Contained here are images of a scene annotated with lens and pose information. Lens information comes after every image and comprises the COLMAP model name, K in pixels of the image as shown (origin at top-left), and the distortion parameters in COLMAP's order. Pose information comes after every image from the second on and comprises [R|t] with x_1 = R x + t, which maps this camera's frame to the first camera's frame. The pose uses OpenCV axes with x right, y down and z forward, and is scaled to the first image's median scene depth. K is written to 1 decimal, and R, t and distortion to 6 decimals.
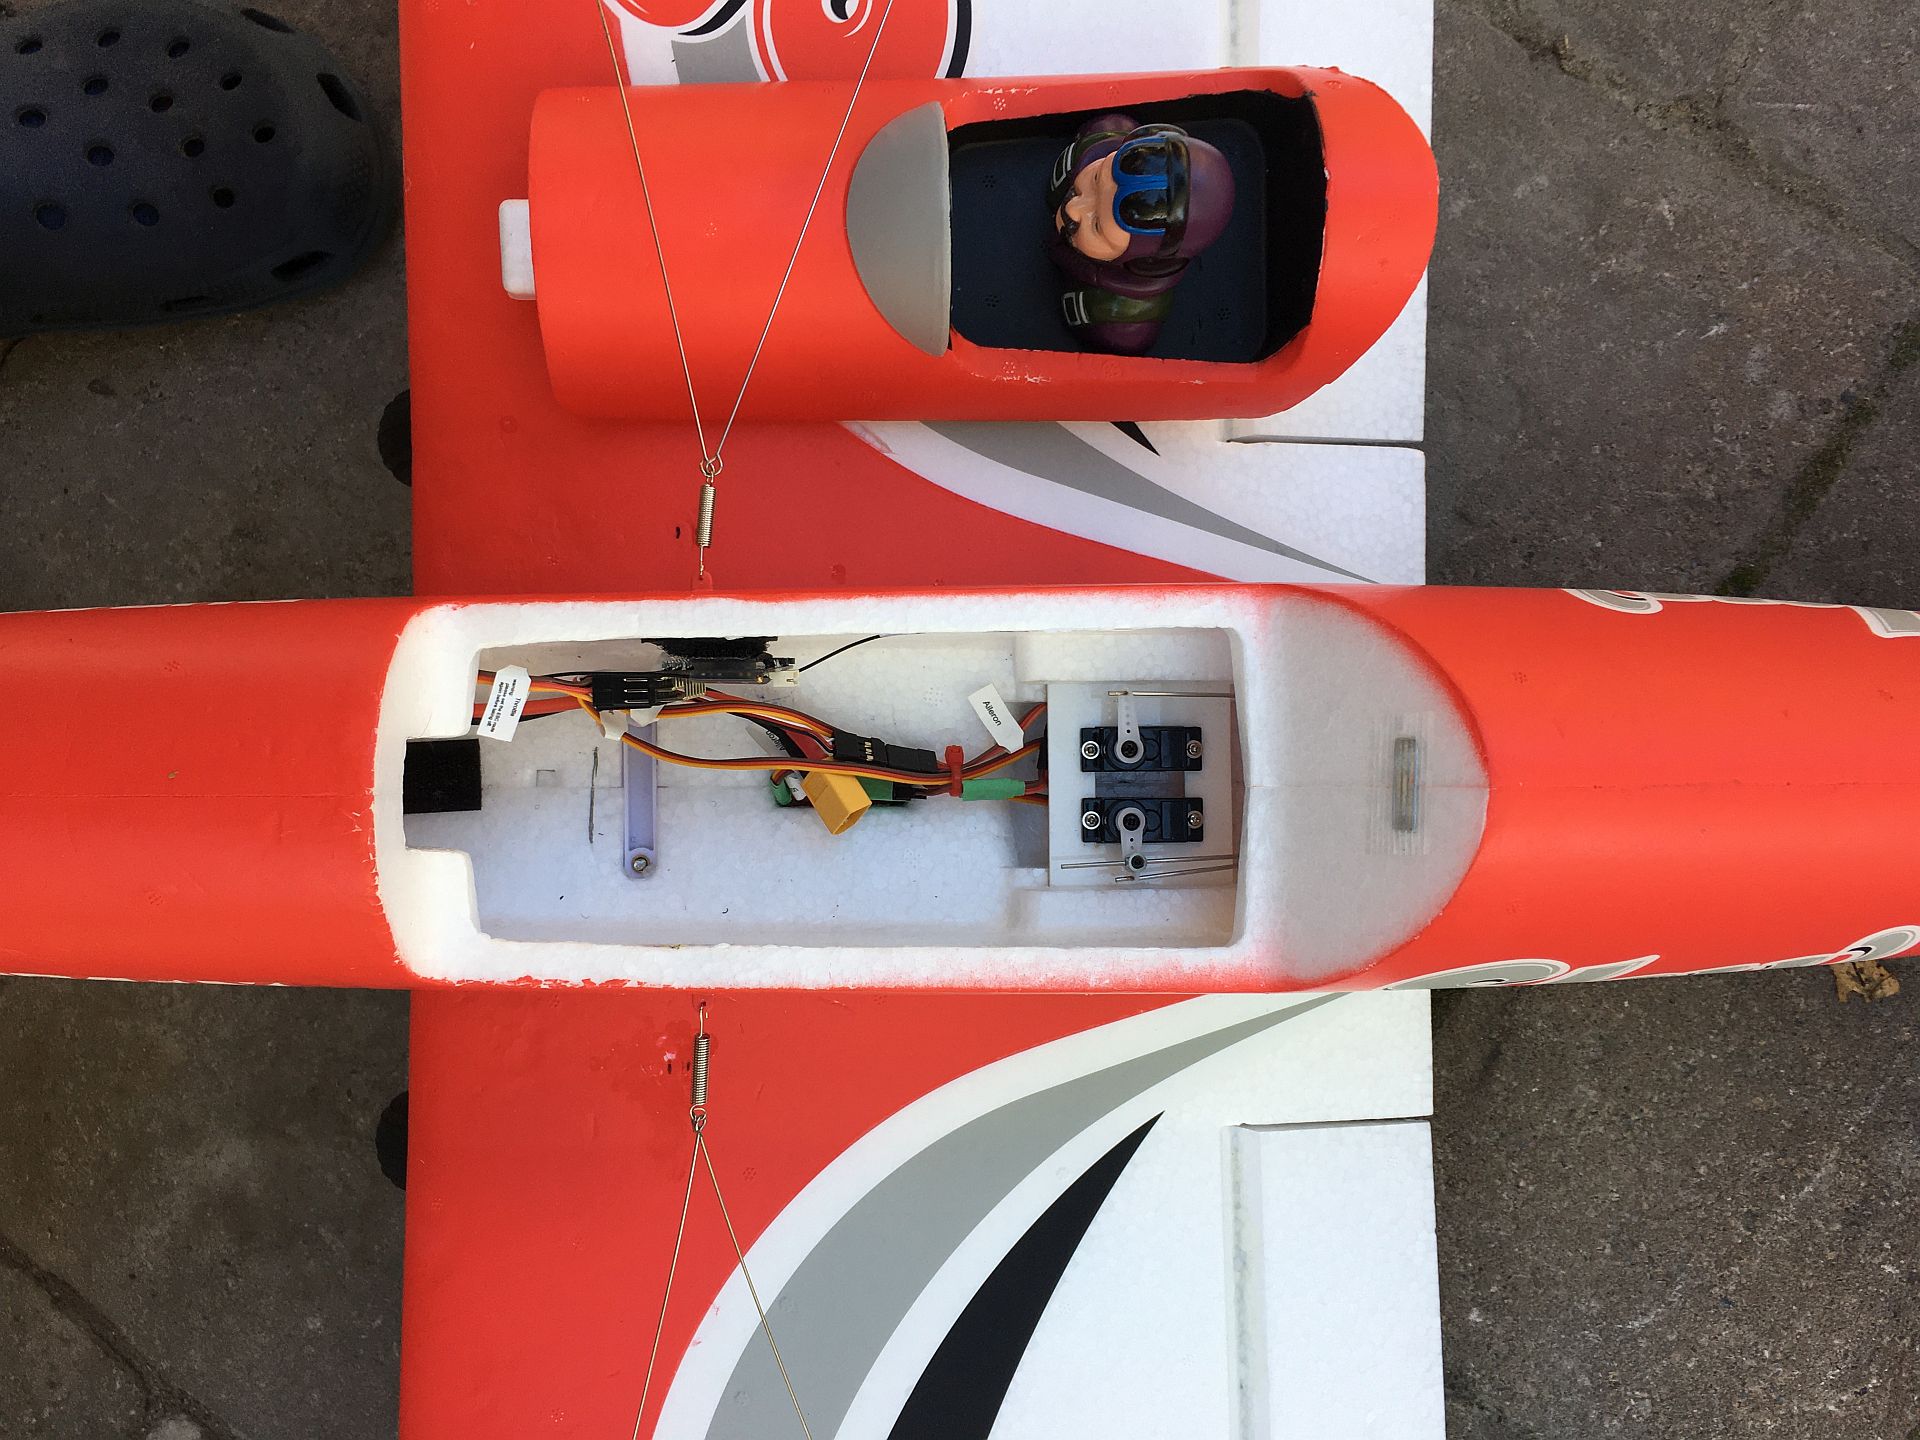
lens RADIAL K [[1646.5, 0, 958.8], [0, 1646.5, 707.0], [0, 0, 1]] dist [0.081321, -0.124955]
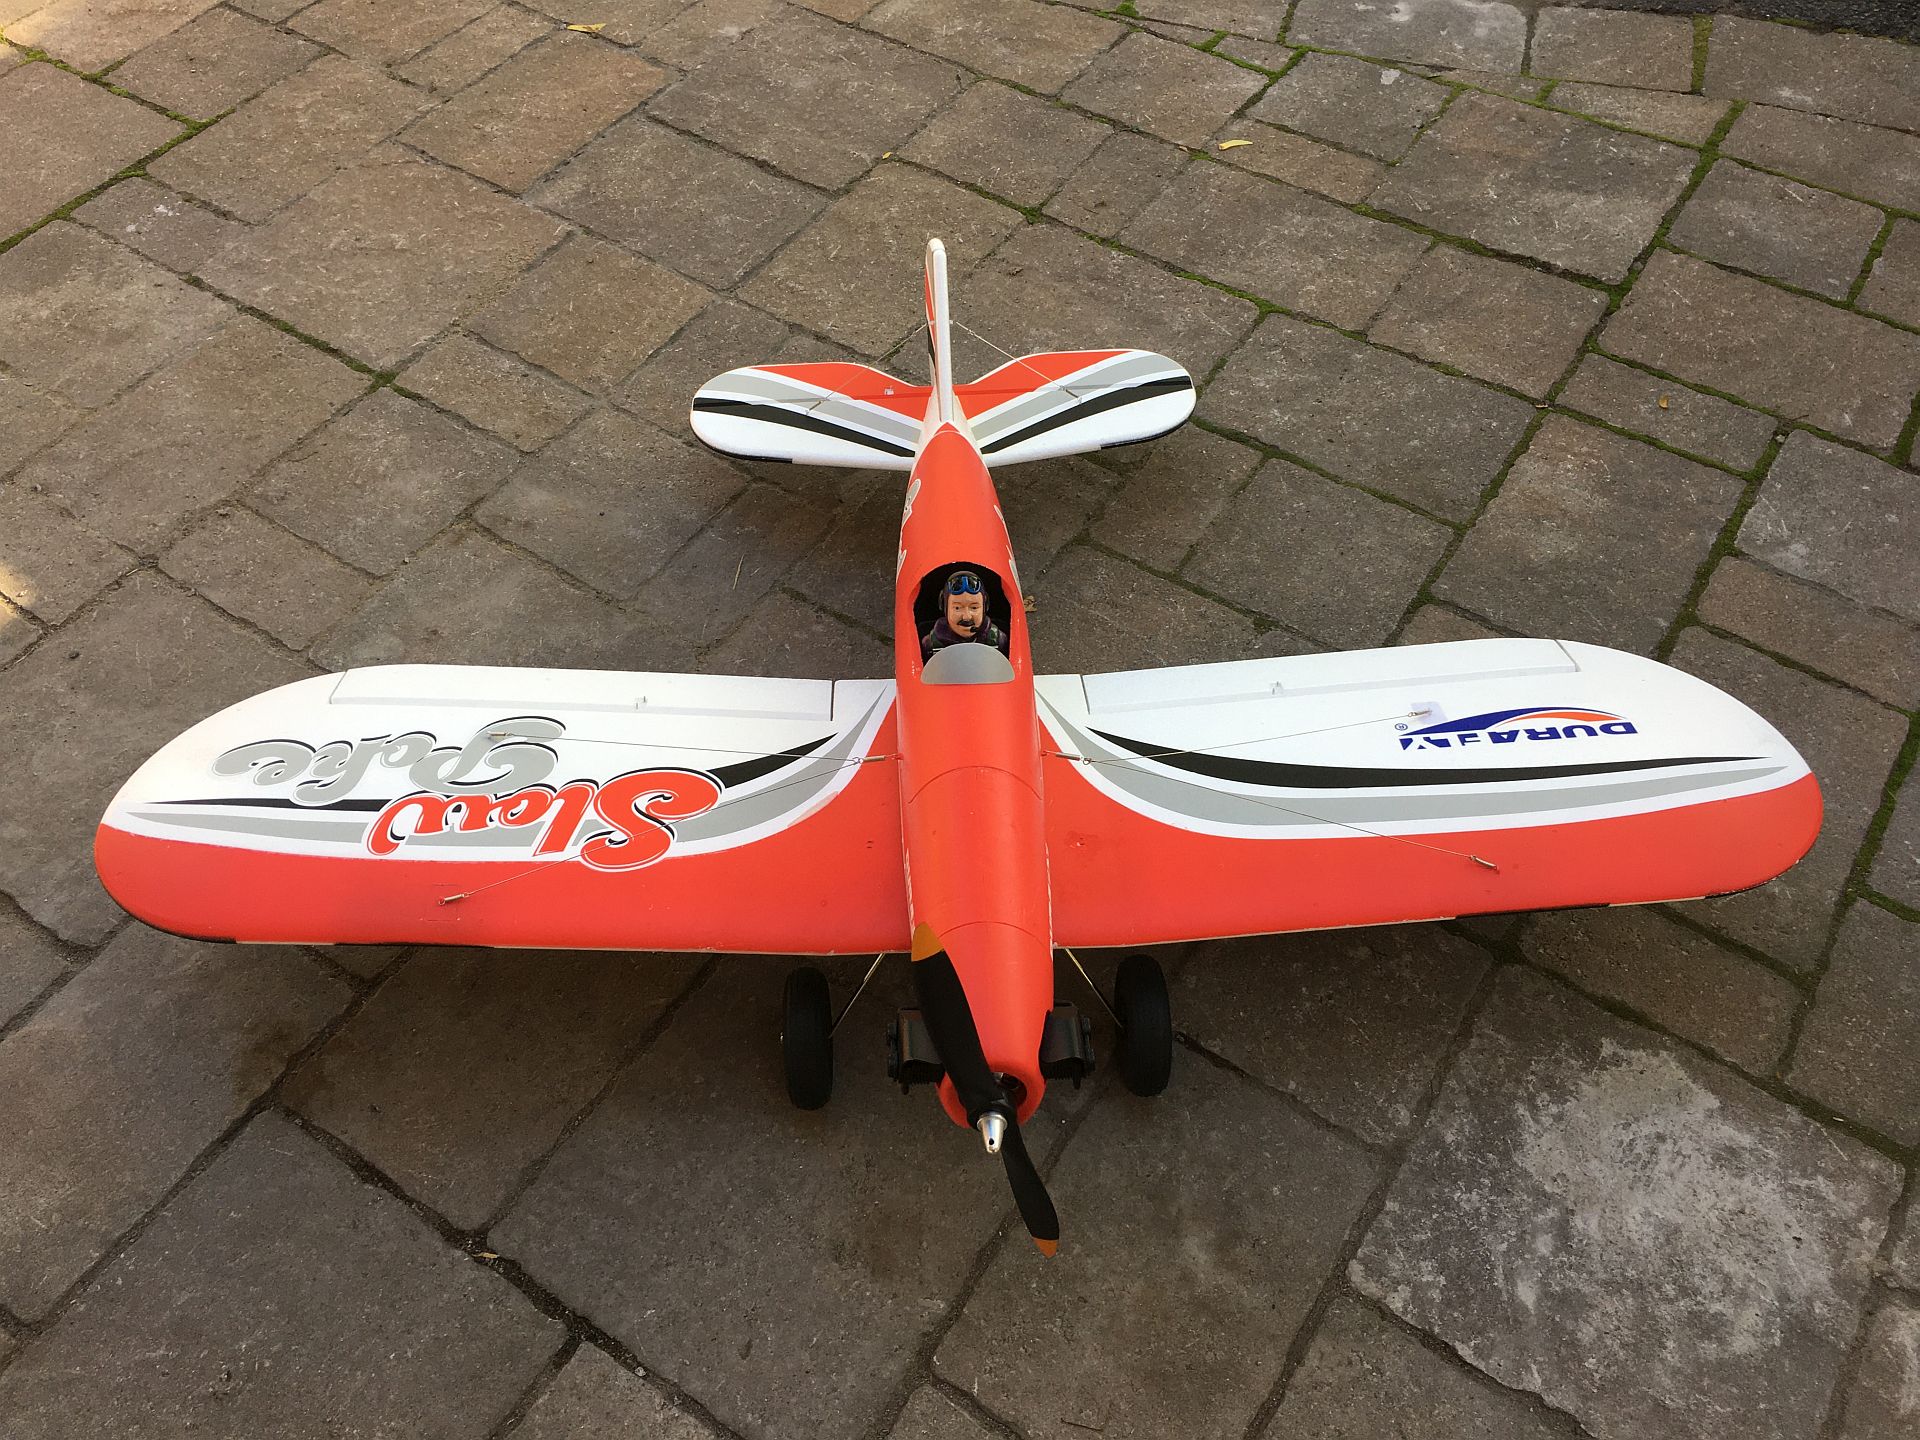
lens RADIAL K [[1625.3, 0, 946.9], [0, 1625.3, 693.6], [0, 0, 1]] dist [0.087879, -0.121310]
pose [[-0.019515, -0.666278, 0.745448, -1.332430], [0.999545, 0.004142, 0.029868, -0.044908], [-0.022988, 0.745692, 0.665894, -0.579608]]
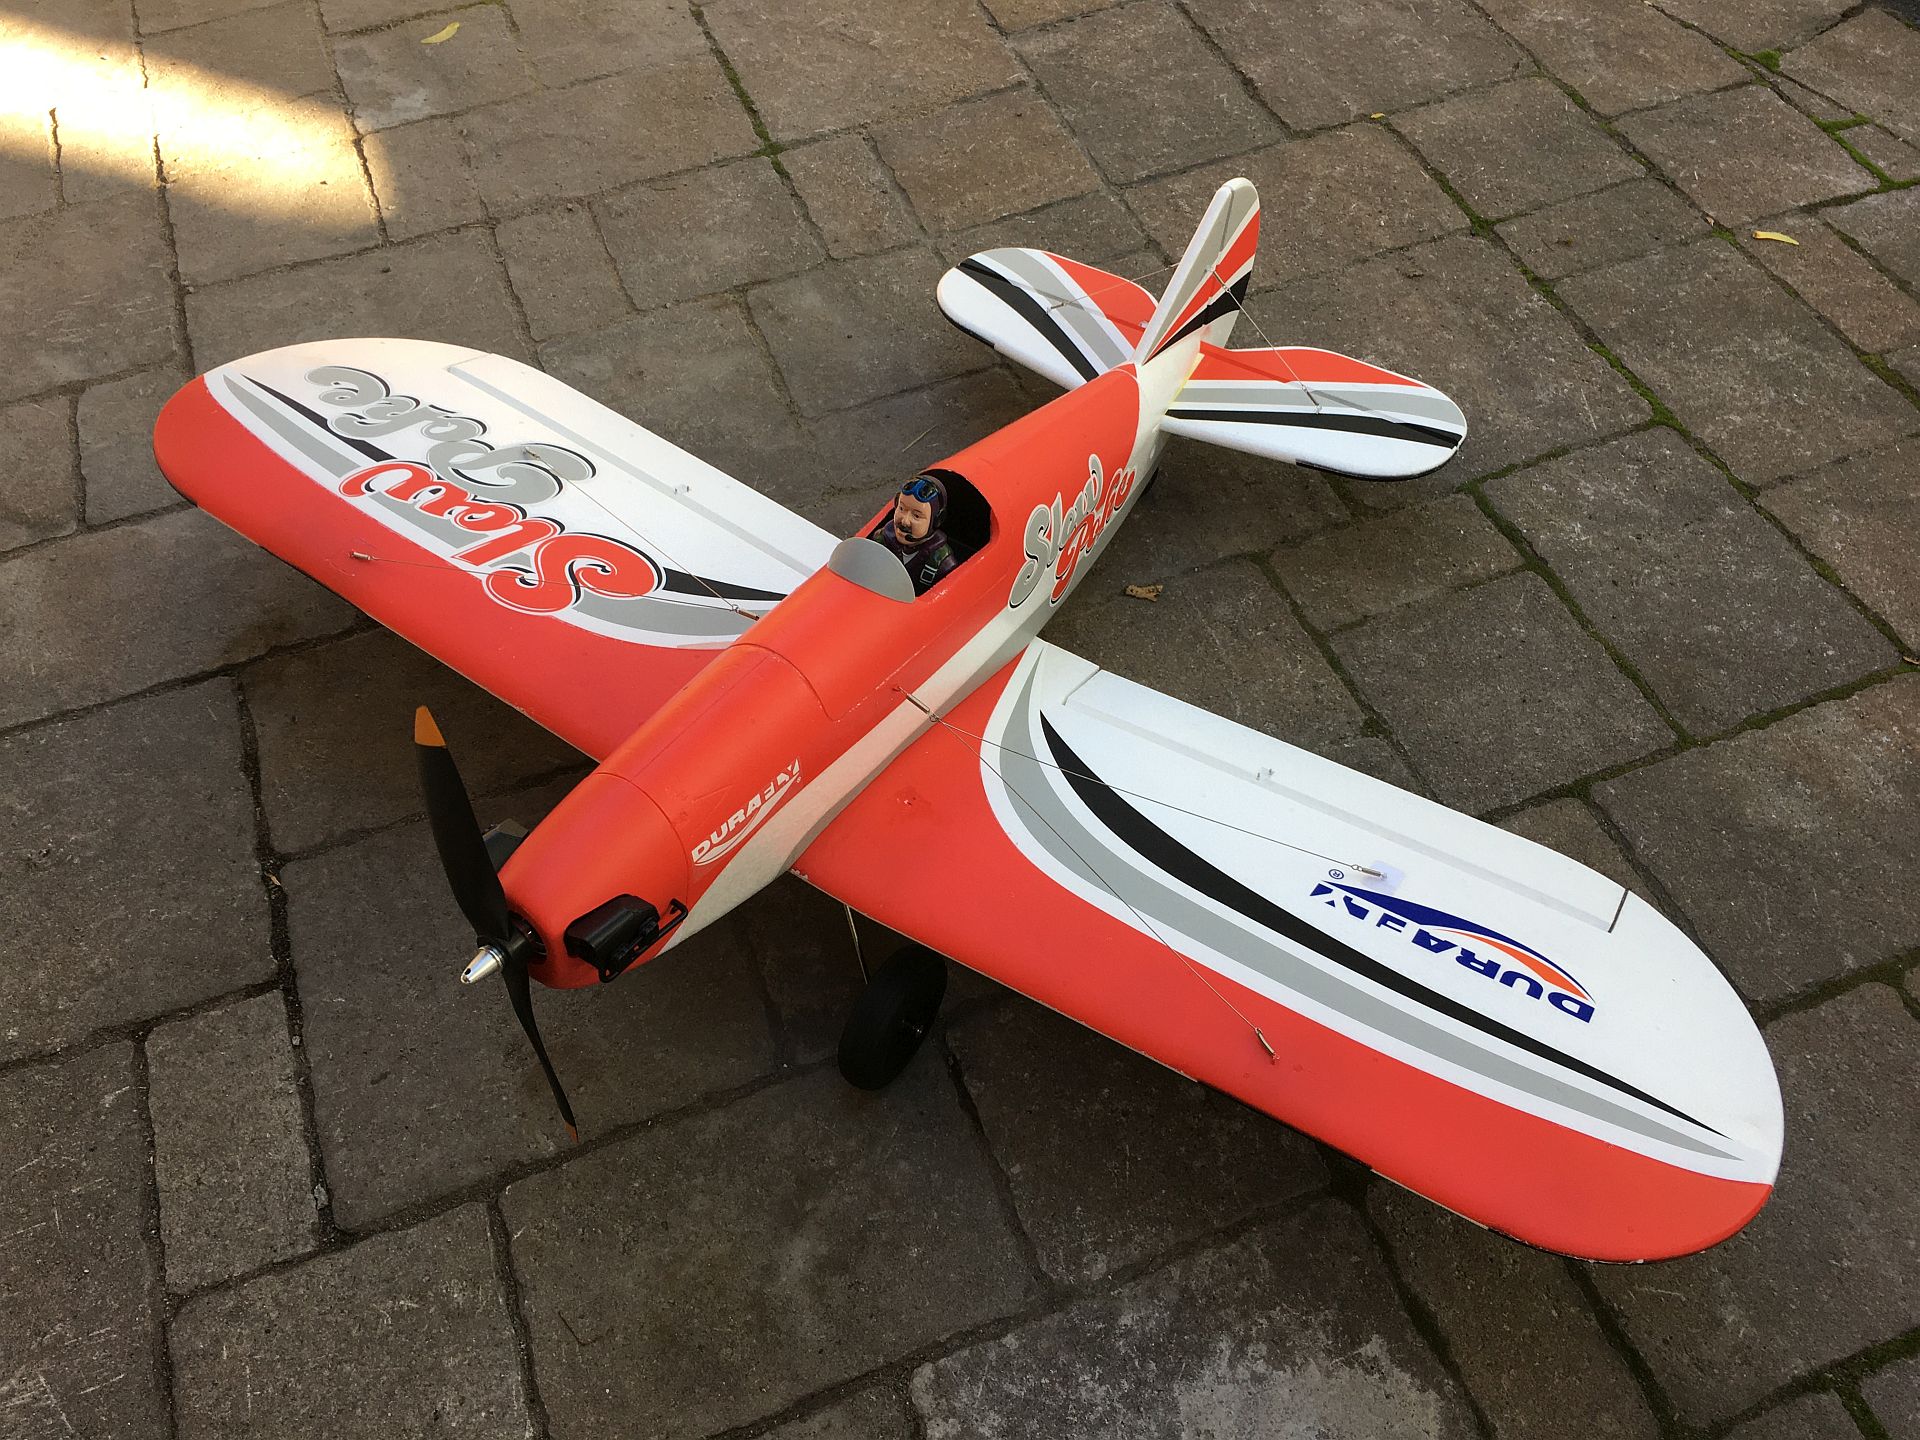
lens RADIAL K [[1649.1, 0, 950.7], [0, 1649.1, 675.3], [0, 0, 1]] dist [0.095460, -0.134410]
pose [[0.552228, -0.545698, 0.630285, -1.059805], [0.828180, 0.445877, -0.339576, 0.686082], [-0.095724, 0.709512, 0.698161, -0.512015]]
